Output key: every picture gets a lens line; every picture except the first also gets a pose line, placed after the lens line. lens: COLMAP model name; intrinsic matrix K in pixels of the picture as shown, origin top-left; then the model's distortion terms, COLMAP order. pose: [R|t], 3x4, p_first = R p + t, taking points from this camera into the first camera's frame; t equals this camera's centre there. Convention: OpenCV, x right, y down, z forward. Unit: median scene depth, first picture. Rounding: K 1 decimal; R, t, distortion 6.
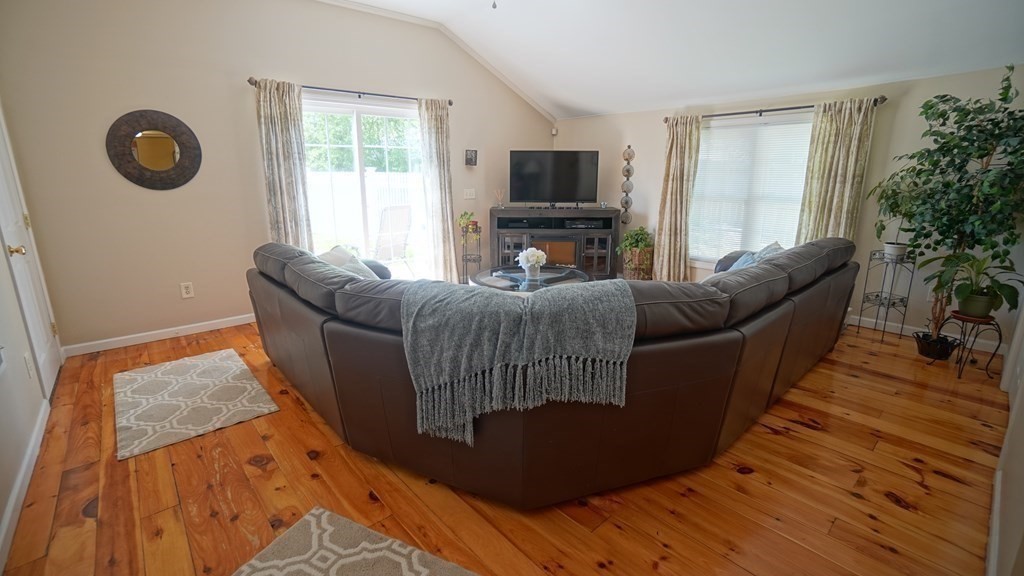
lens RADIAL K [[452.7, 0, 507.7], [0, 452.7, 288.7], [0, 0, 1]] dist [-0.041380, 0.010800]
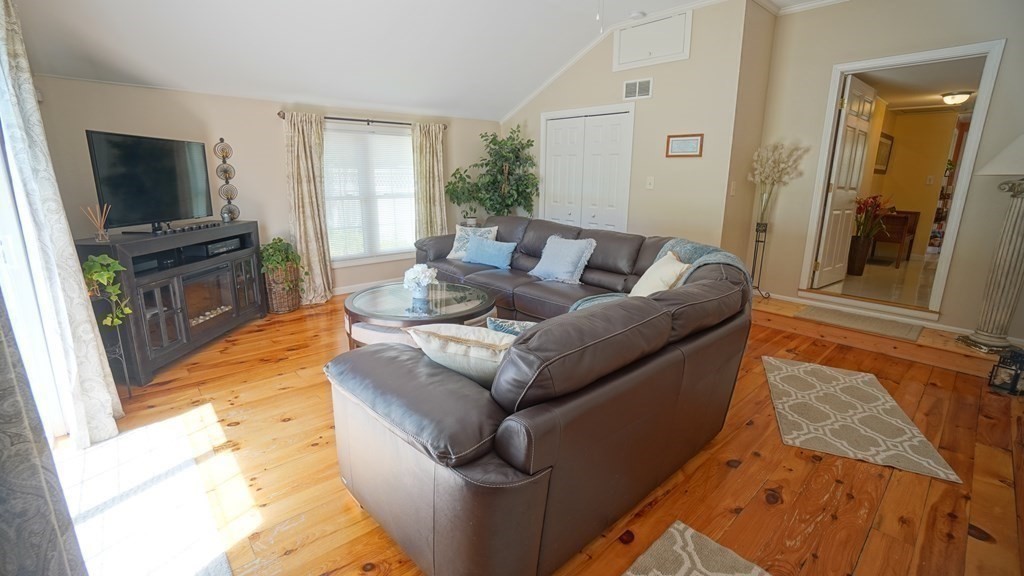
lens RADIAL K [[452.7, 0, 504.3], [0, 452.7, 286.7], [0, 0, 1]] dist [-0.041380, 0.010800]
pose [[-0.015412, -0.236858, 0.971422, -0.657958], [0.235851, 0.943262, 0.233734, -0.177430], [-0.971667, 0.232713, 0.041326, 0.692408]]
